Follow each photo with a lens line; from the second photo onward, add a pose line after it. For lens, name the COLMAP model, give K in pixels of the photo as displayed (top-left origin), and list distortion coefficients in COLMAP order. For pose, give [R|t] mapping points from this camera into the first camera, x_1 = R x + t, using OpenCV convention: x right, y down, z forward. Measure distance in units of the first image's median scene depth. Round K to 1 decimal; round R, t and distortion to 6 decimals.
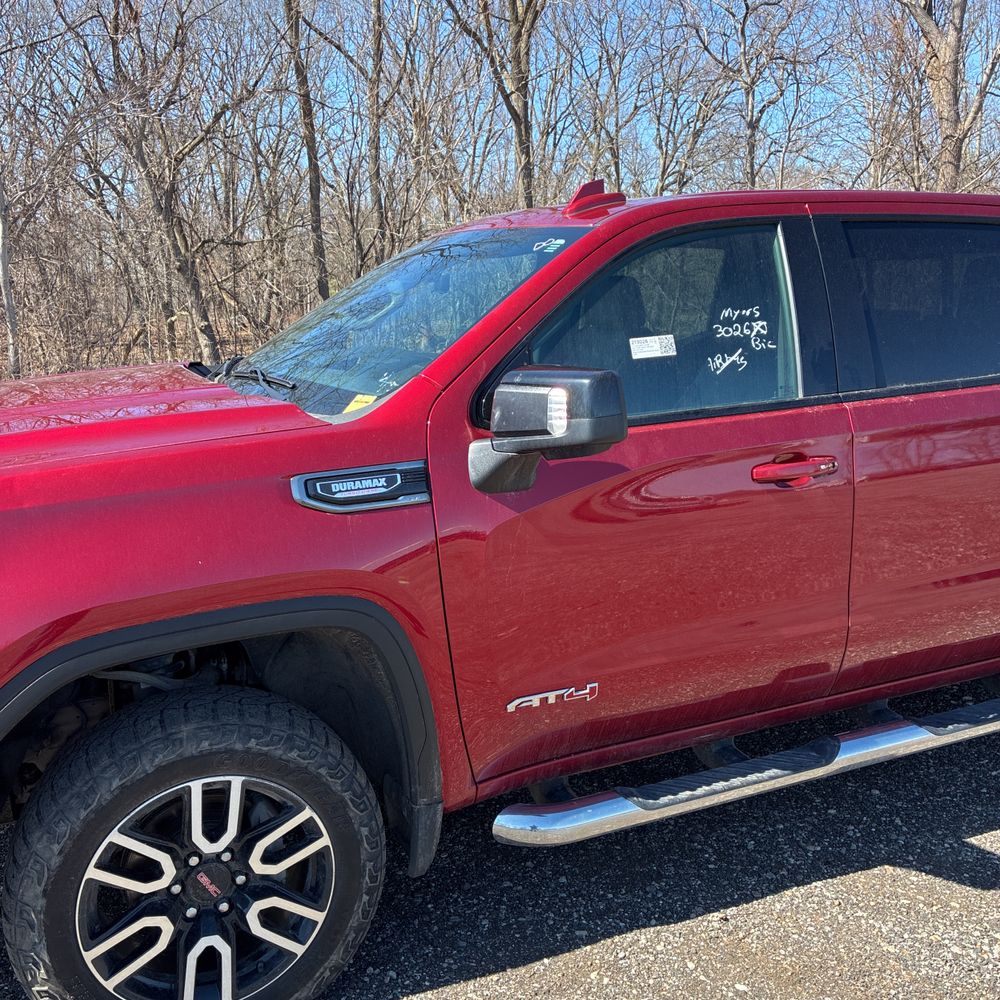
lens RADIAL K [[1032.2, 0, 499.9], [0, 1032.2, 486.9], [0, 0, 1]] dist [0.013652, 0.015269]
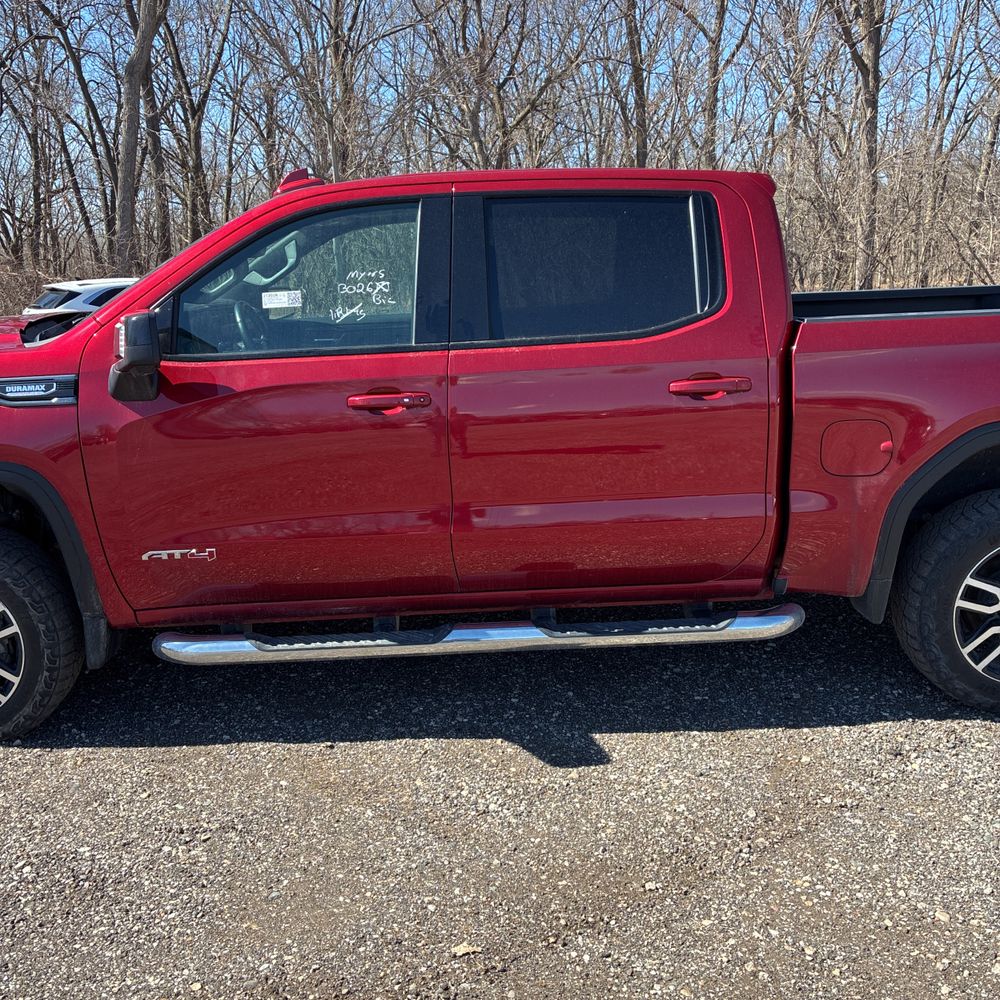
lens RADIAL K [[1026.7, 0, 503.5], [0, 1026.7, 504.1], [0, 0, 1]] dist [0.030762, -0.005272]
pose [[0.935158, 0.085100, -0.343857, 0.913361], [-0.067681, 0.995756, 0.062370, 0.021842], [0.347705, -0.035053, 0.936948, -0.132383]]
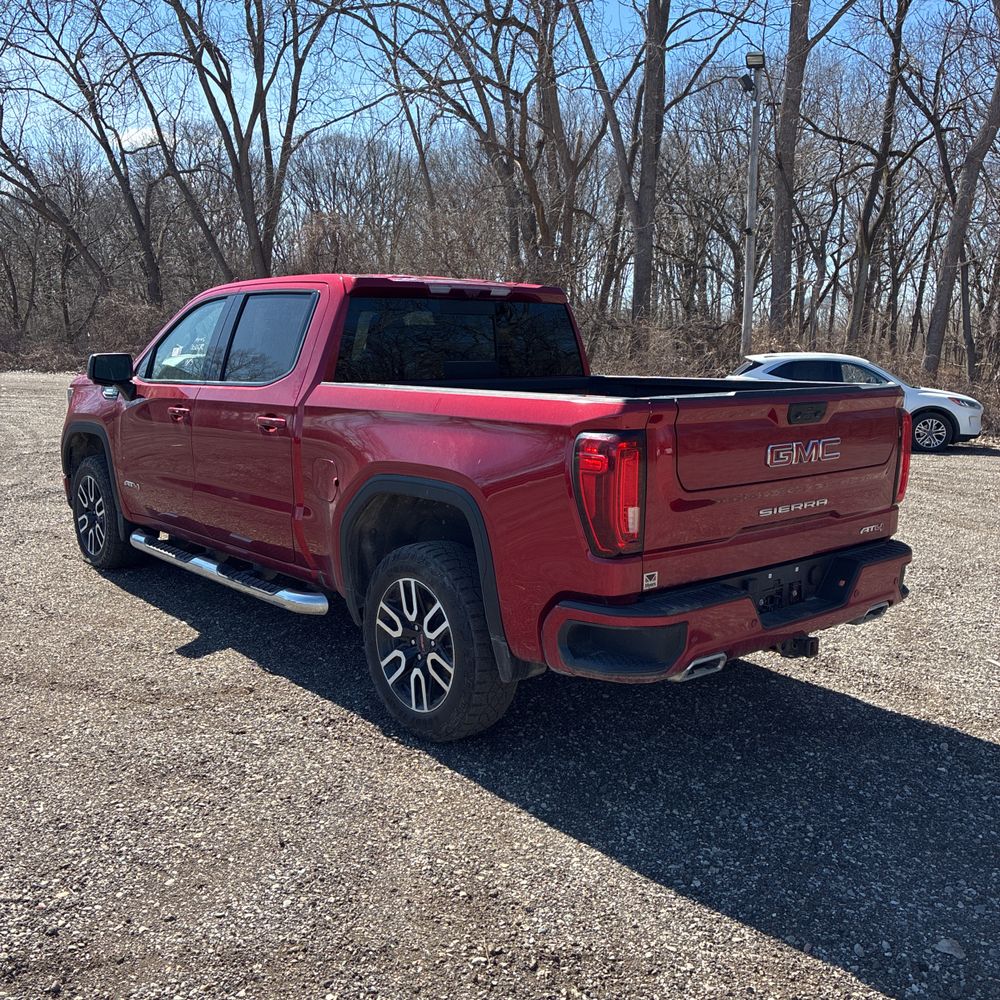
lens RADIAL K [[997.7, 0, 500.0], [0, 997.7, 500.0], [0, 0, 1]] dist [0.113578, -0.158789]
pose [[0.294360, 0.176526, -0.939250, 2.638356], [-0.200782, 0.972282, 0.119810, -0.238829], [0.934366, 0.153317, 0.321644, 1.042792]]
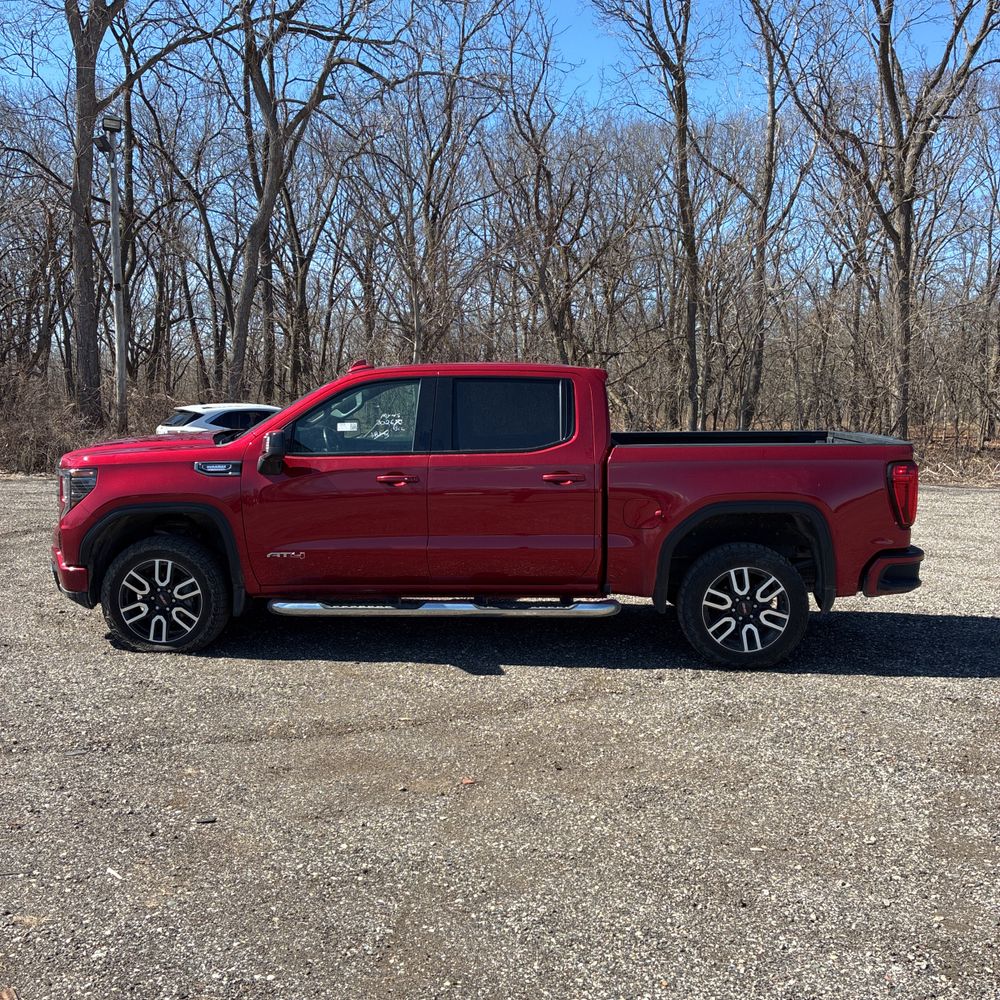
lens RADIAL K [[1025.0, 0, 500.0], [0, 1025.0, 500.0], [0, 0, 1]] dist [0.142717, -0.505545]
pose [[0.901181, 0.074647, -0.426966, 1.648115], [-0.109068, 0.992416, -0.056701, 0.152128], [0.419495, 0.097666, 0.902488, -1.157847]]
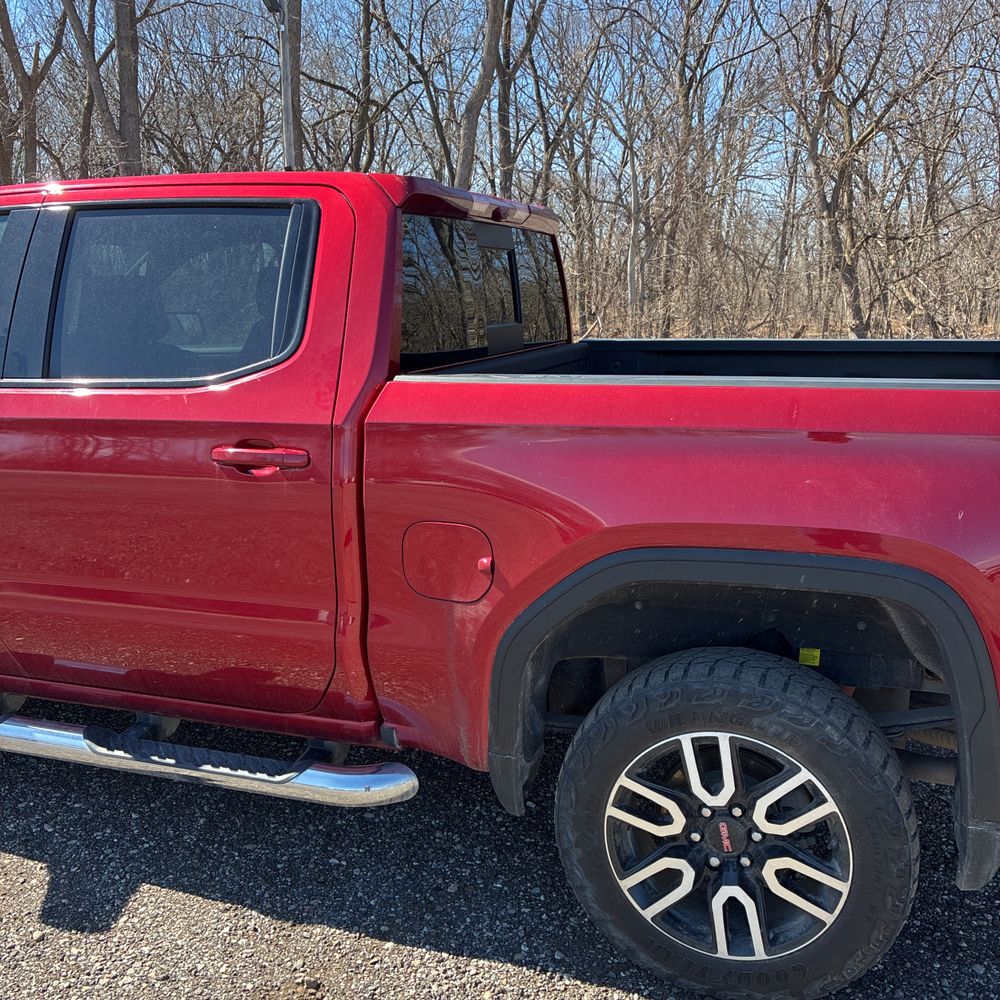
lens RADIAL K [[1010.3, 0, 498.0], [0, 1010.3, 499.1], [0, 0, 1]] dist [0.026756, -0.007120]
pose [[0.733331, 0.158694, -0.661091, 1.520165], [-0.145613, 0.986474, 0.075277, -0.134556], [0.664095, 0.041060, 0.746520, 0.646120]]
